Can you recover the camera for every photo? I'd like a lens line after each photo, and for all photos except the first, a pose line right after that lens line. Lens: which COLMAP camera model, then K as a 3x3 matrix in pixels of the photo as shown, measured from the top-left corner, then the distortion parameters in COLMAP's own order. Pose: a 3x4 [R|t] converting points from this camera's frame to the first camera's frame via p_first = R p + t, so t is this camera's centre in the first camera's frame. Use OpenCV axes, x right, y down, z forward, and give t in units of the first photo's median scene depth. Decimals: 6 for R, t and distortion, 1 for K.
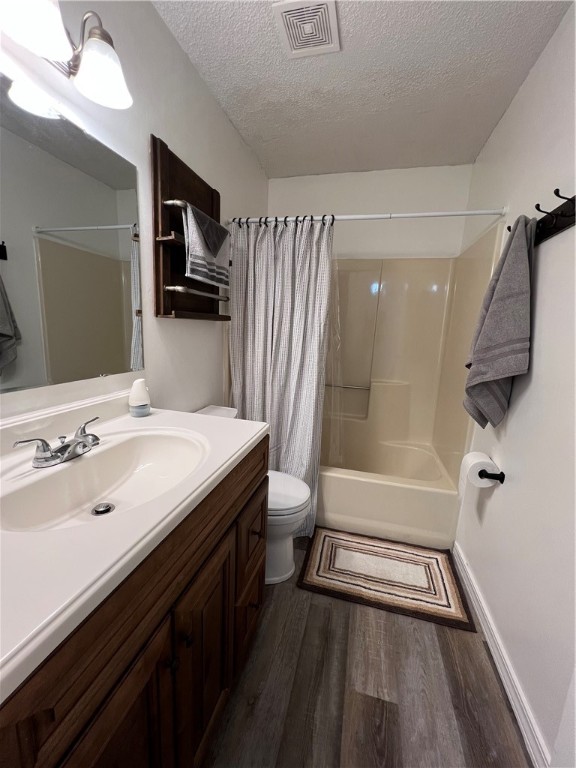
lens RADIAL K [[306.3, 0, 291.2], [0, 306.3, 383.9], [0, 0, 1]] dist [-0.005212, 0.000845]
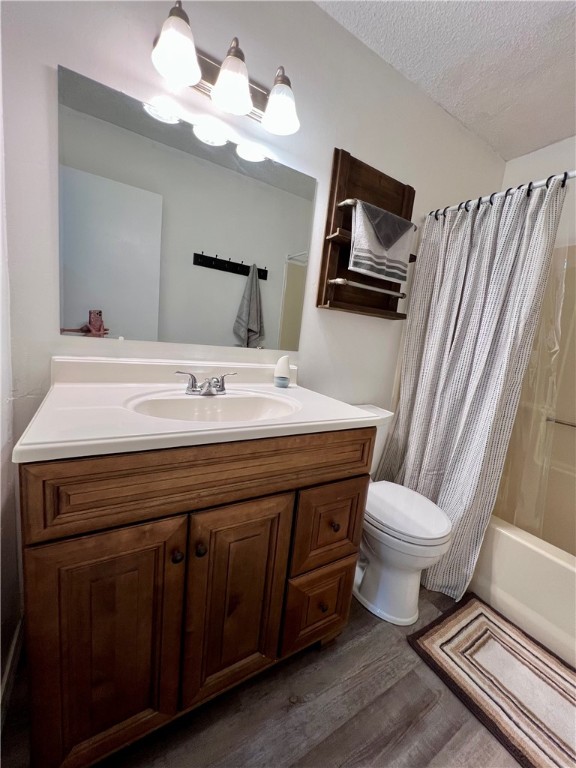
lens RADIAL K [[306.3, 0, 291.2], [0, 306.3, 383.9], [0, 0, 1]] dist [-0.005212, 0.000845]
pose [[0.719910, 0.139864, -0.679829, 0.279410], [-0.193688, 0.981058, -0.003270, 0.075825], [0.666494, 0.134029, 0.733363, 0.141212]]
